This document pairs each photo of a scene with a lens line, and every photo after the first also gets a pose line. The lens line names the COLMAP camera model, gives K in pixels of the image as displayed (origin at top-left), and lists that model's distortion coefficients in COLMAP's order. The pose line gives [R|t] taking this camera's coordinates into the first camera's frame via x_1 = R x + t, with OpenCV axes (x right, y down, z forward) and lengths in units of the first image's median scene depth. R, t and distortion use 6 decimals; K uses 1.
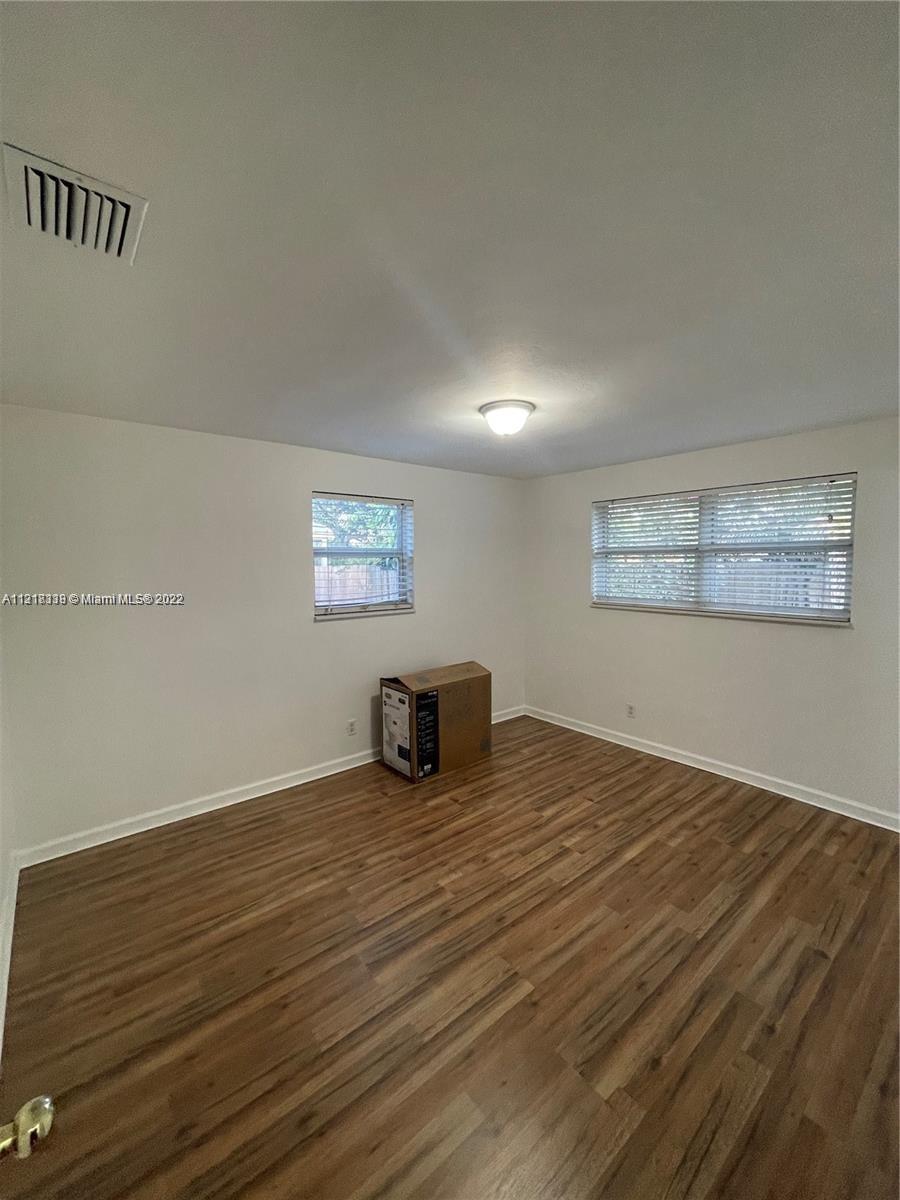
lens RADIAL K [[485.1, 0, 443.4], [0, 485.1, 596.7], [0, 0, 1]] dist [0.000245, 0.001164]
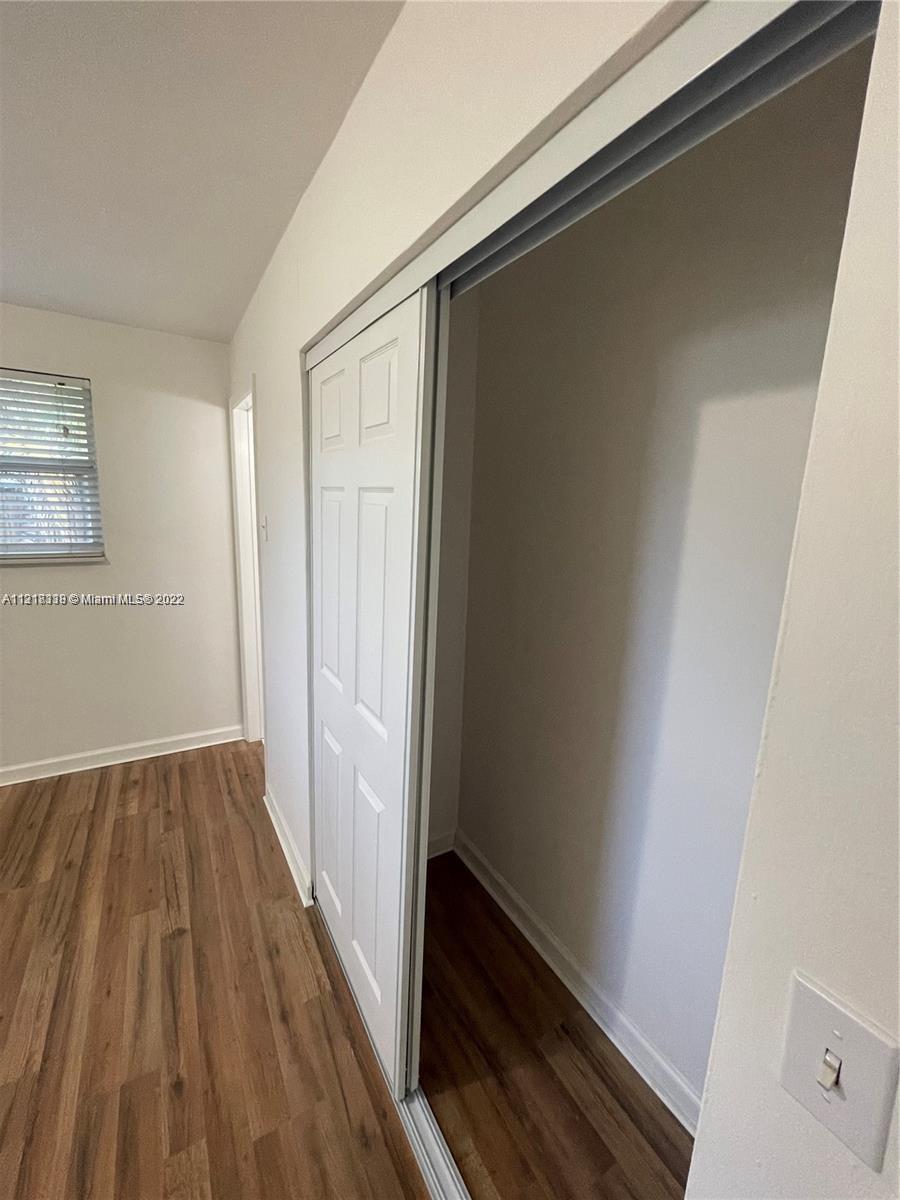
lens RADIAL K [[485.1, 0, 448.5], [0, 485.1, 589.4], [0, 0, 1]] dist [0.000245, 0.001164]
pose [[0.144115, -0.162748, 0.976086, 0.058483], [0.035294, 0.986601, 0.159290, -0.008284], [-0.988931, 0.011494, 0.147928, 0.266136]]
